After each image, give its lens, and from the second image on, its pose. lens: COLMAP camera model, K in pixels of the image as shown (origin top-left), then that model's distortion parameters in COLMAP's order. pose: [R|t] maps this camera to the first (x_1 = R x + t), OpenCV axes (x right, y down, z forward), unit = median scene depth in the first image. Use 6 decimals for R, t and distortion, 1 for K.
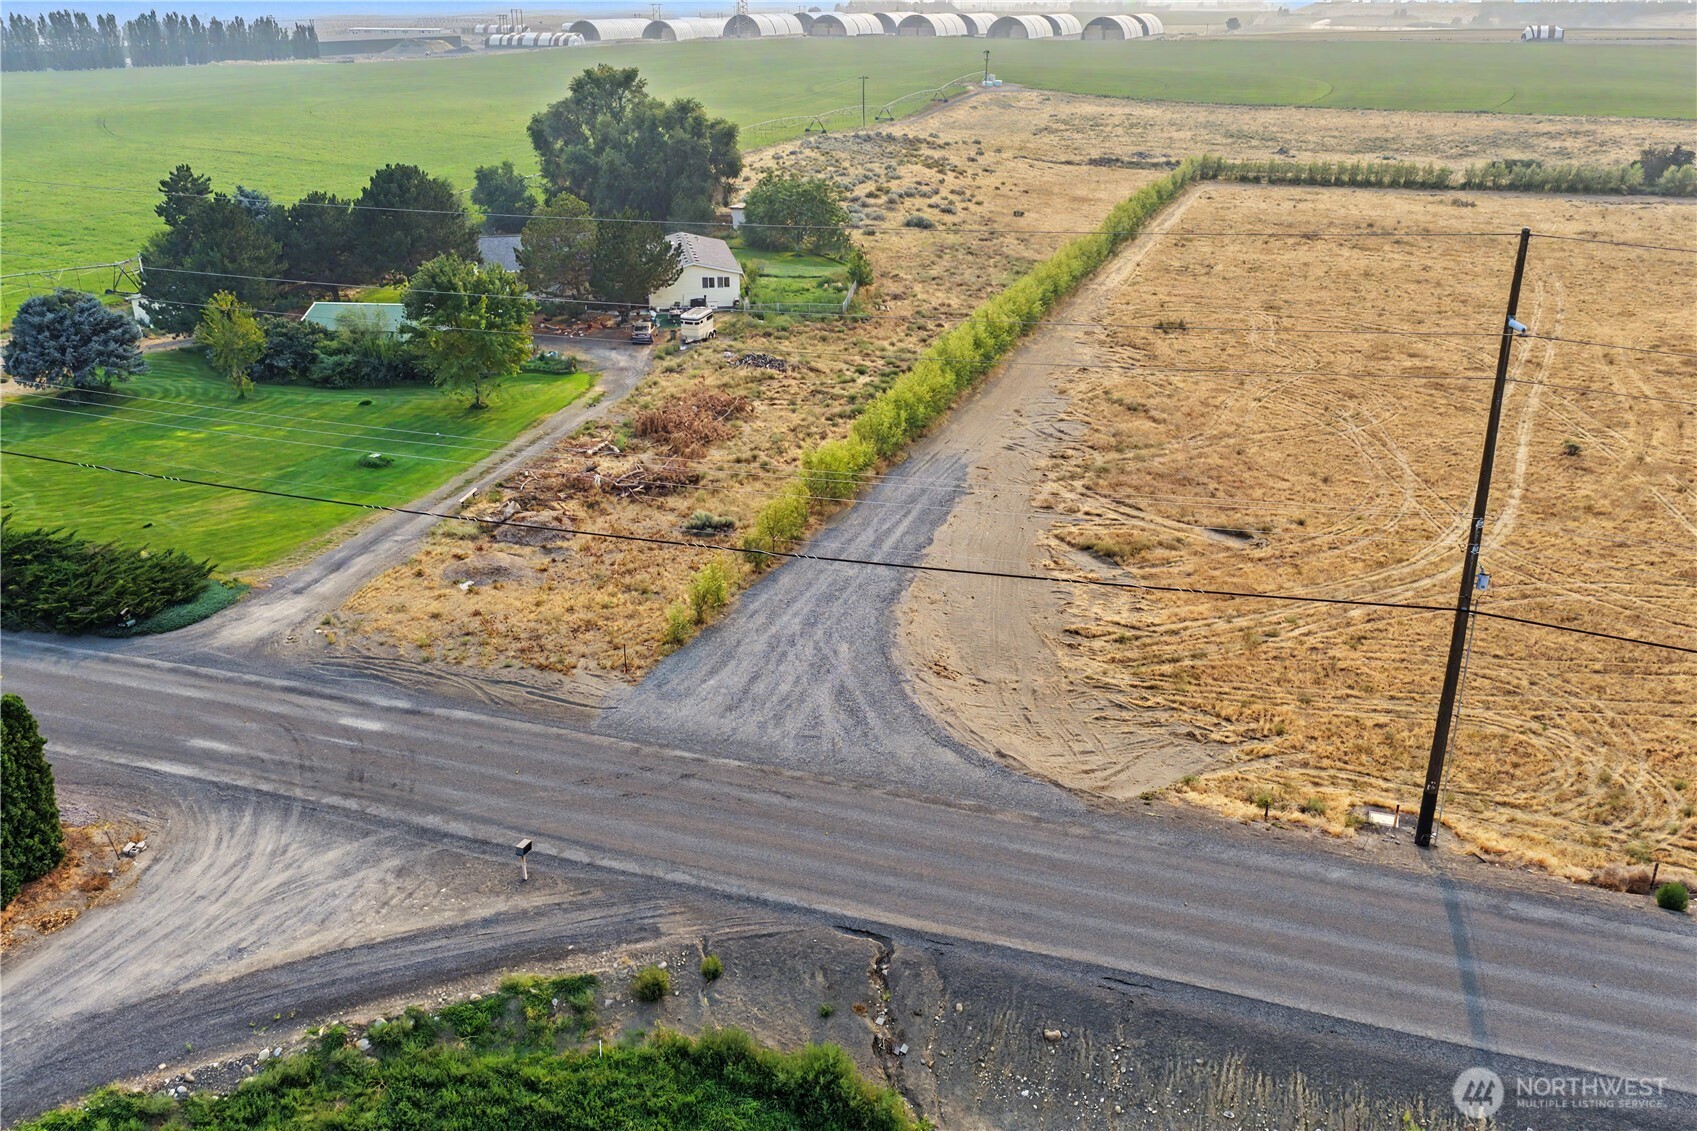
lens RADIAL K [[1409.7, 0, 856.8], [0, 1409.7, 561.6], [0, 0, 1]] dist [-0.013437, 0.041760]
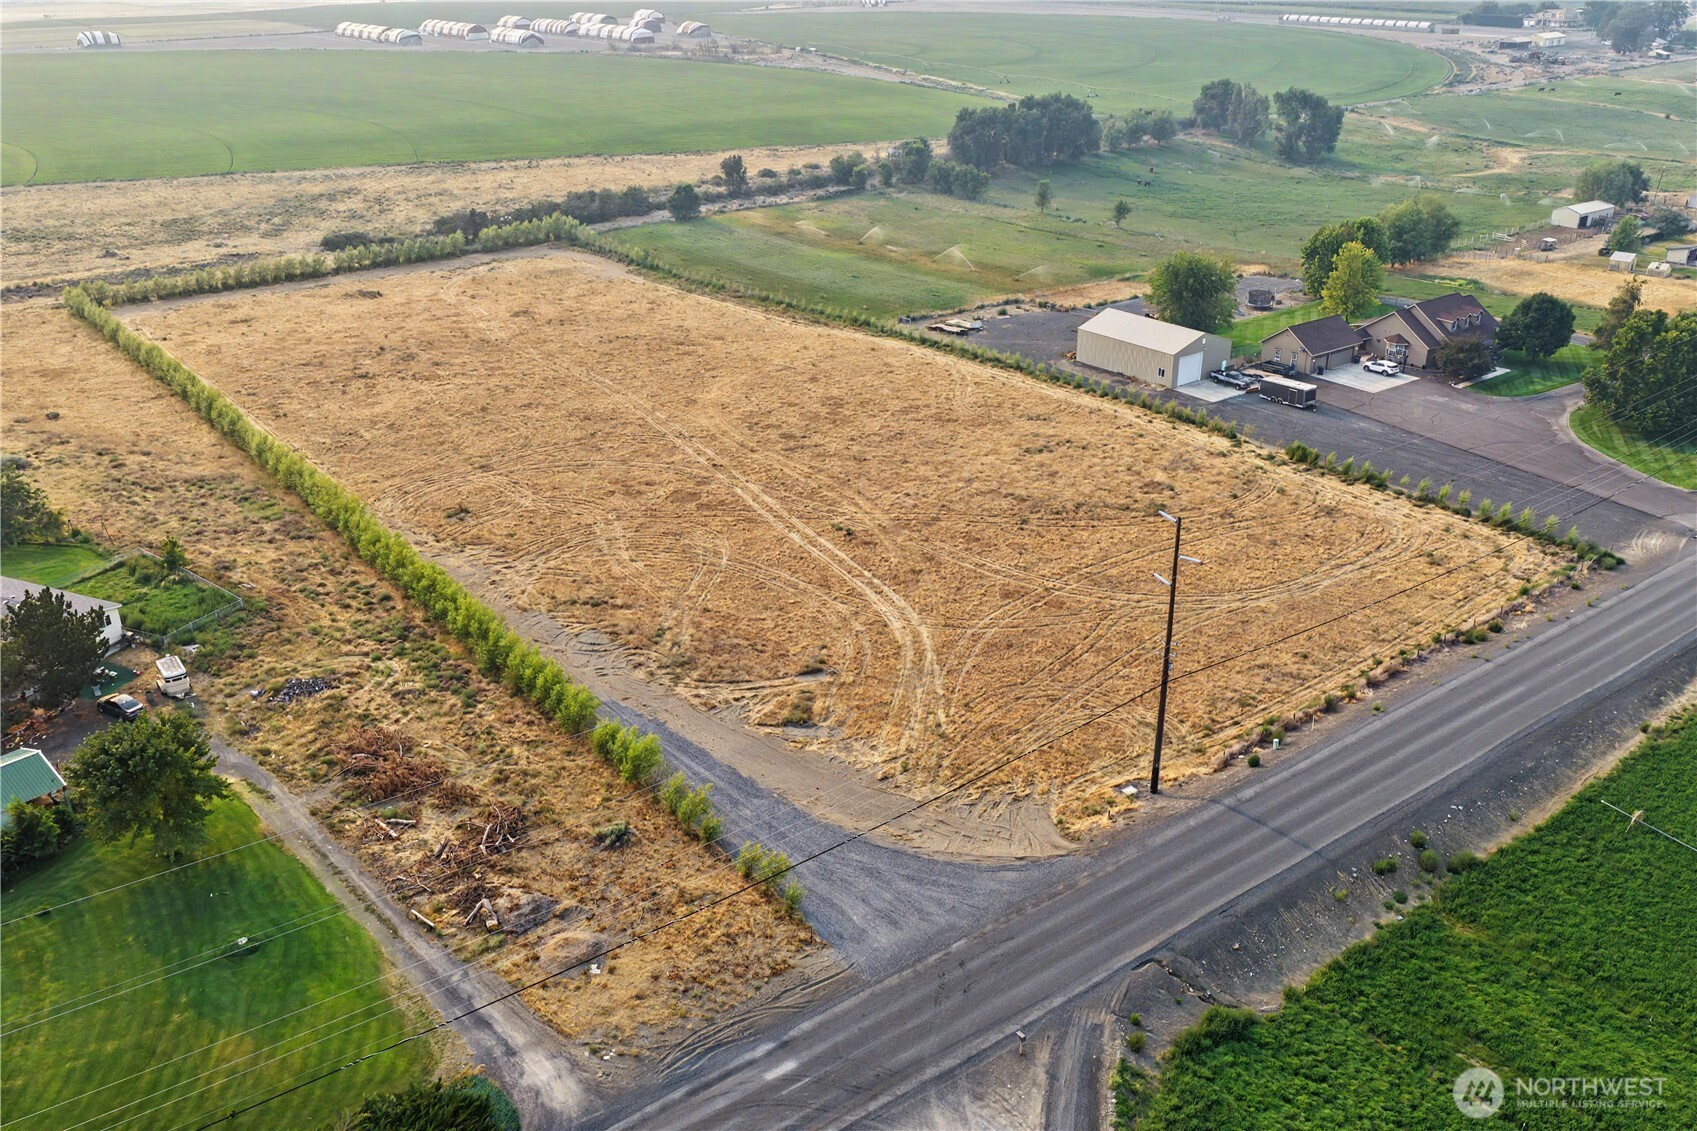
lens RADIAL K [[1409.7, 0, 856.5], [0, 1409.7, 563.7], [0, 0, 1]] dist [-0.013437, 0.041760]
pose [[0.564981, -0.342857, 0.750497, -0.762596], [0.315334, 0.930255, 0.187591, -0.378933], [-0.762470, 0.130672, 0.633691, -0.000938]]
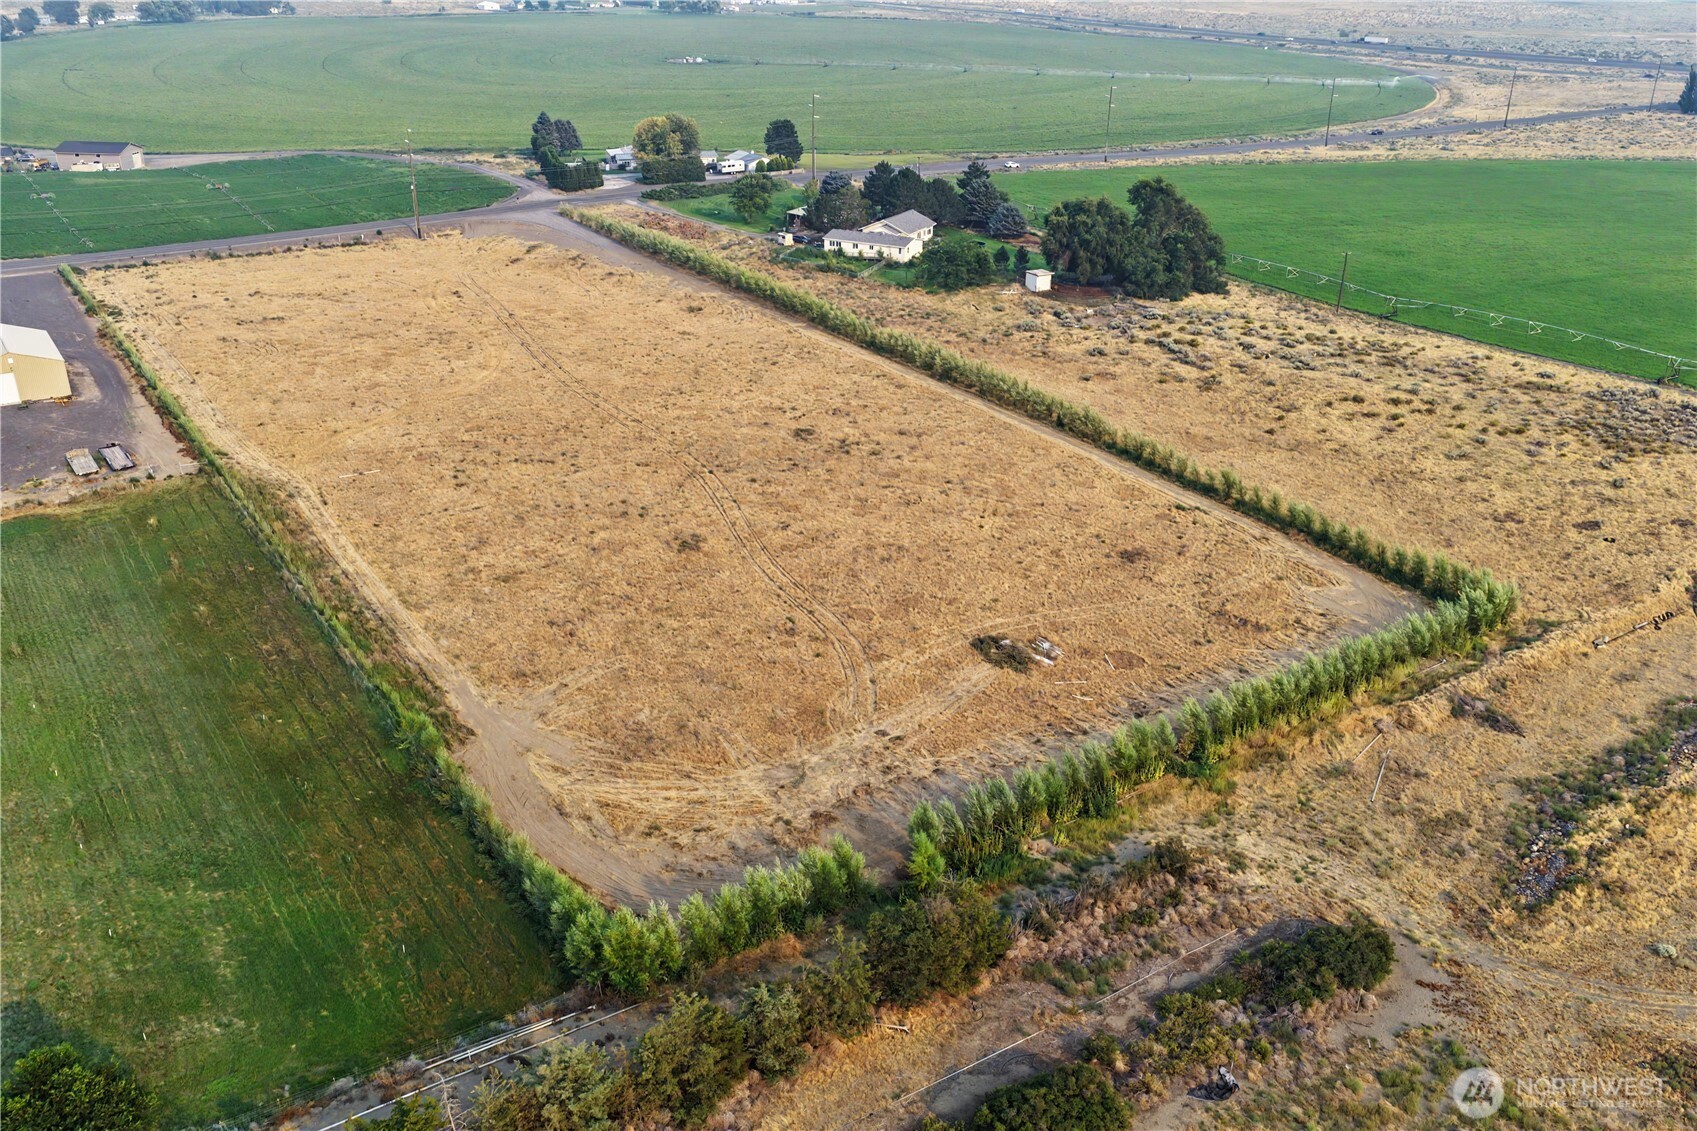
lens RADIAL K [[1409.7, 0, 856.7], [0, 1409.7, 572.4], [0, 0, 1]] dist [-0.013437, 0.041760]
pose [[-0.603436, 0.323937, -0.728649, 2.388881], [-0.307748, 0.748369, 0.587568, -1.631354], [0.735633, 0.578799, -0.351902, 3.098018]]
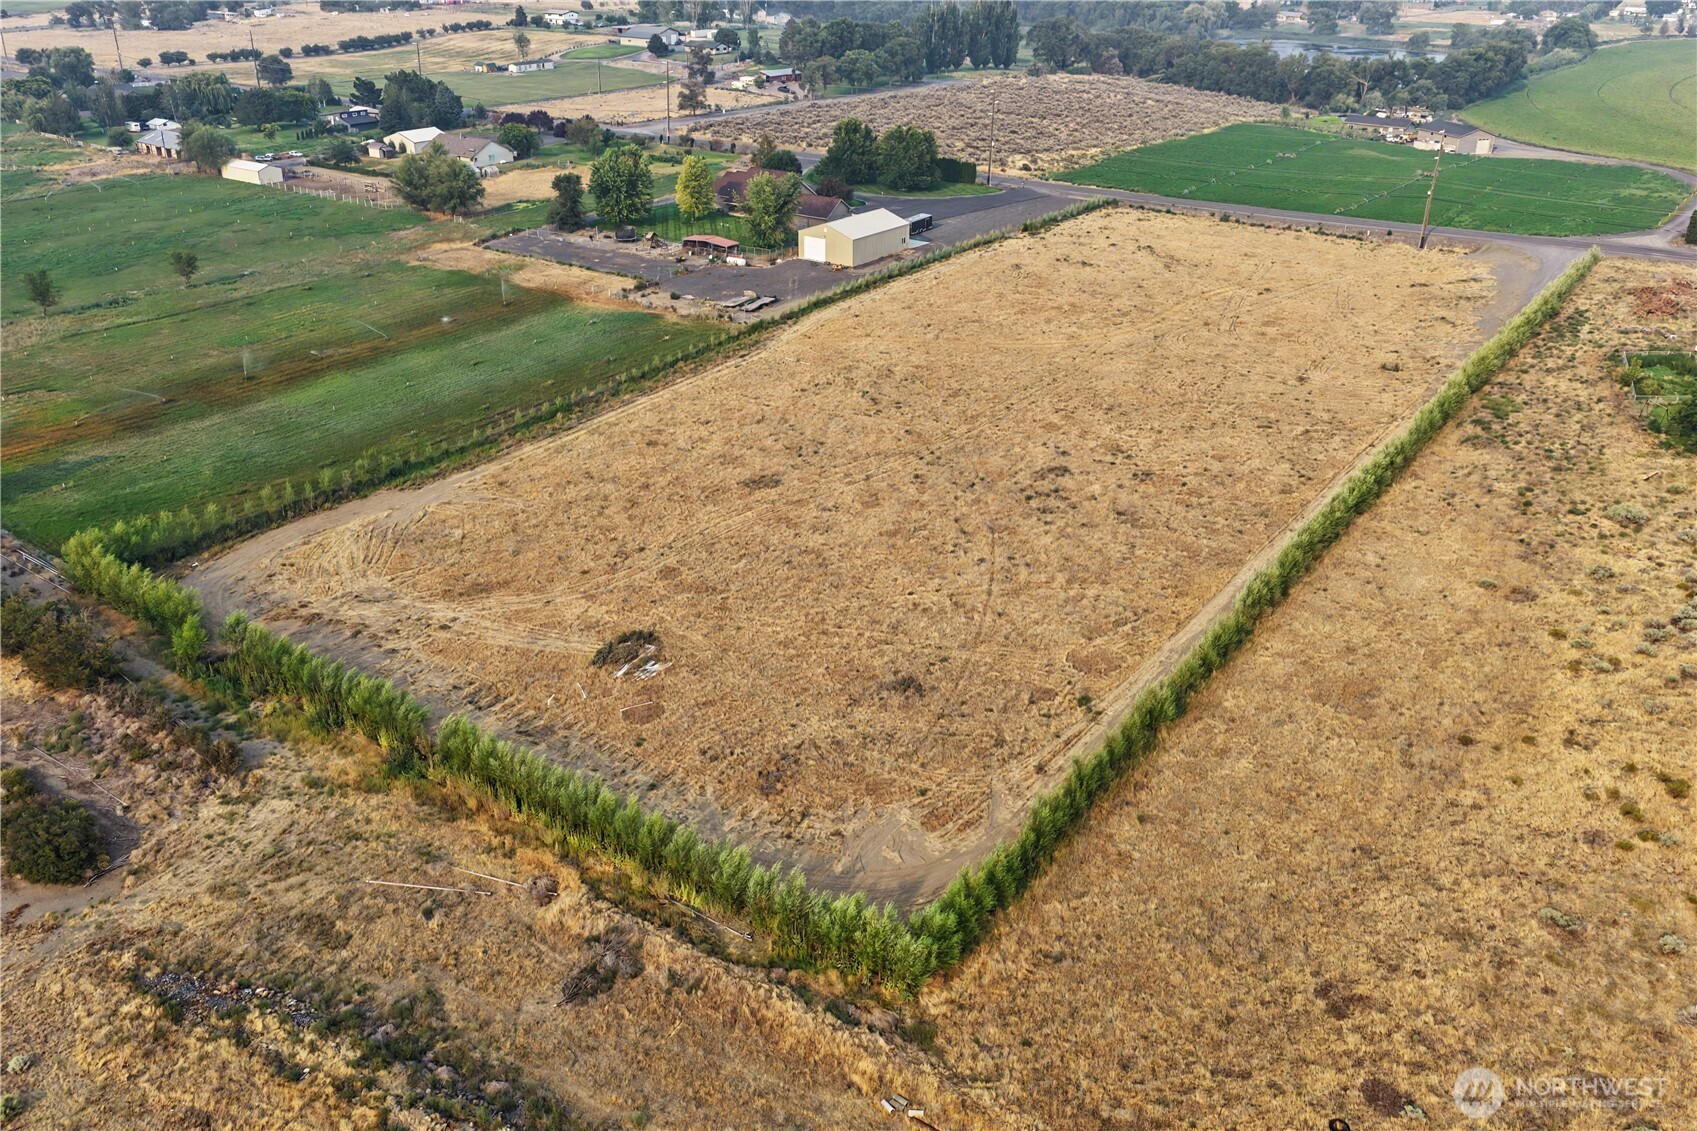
lens RADIAL K [[1409.7, 0, 854.8], [0, 1409.7, 565.2], [0, 0, 1]] dist [-0.013437, 0.041760]
pose [[-0.955625, -0.134968, 0.261847, 0.543838], [0.099423, 0.688944, 0.717963, -1.823768], [-0.277301, 0.712137, -0.644953, 3.568714]]
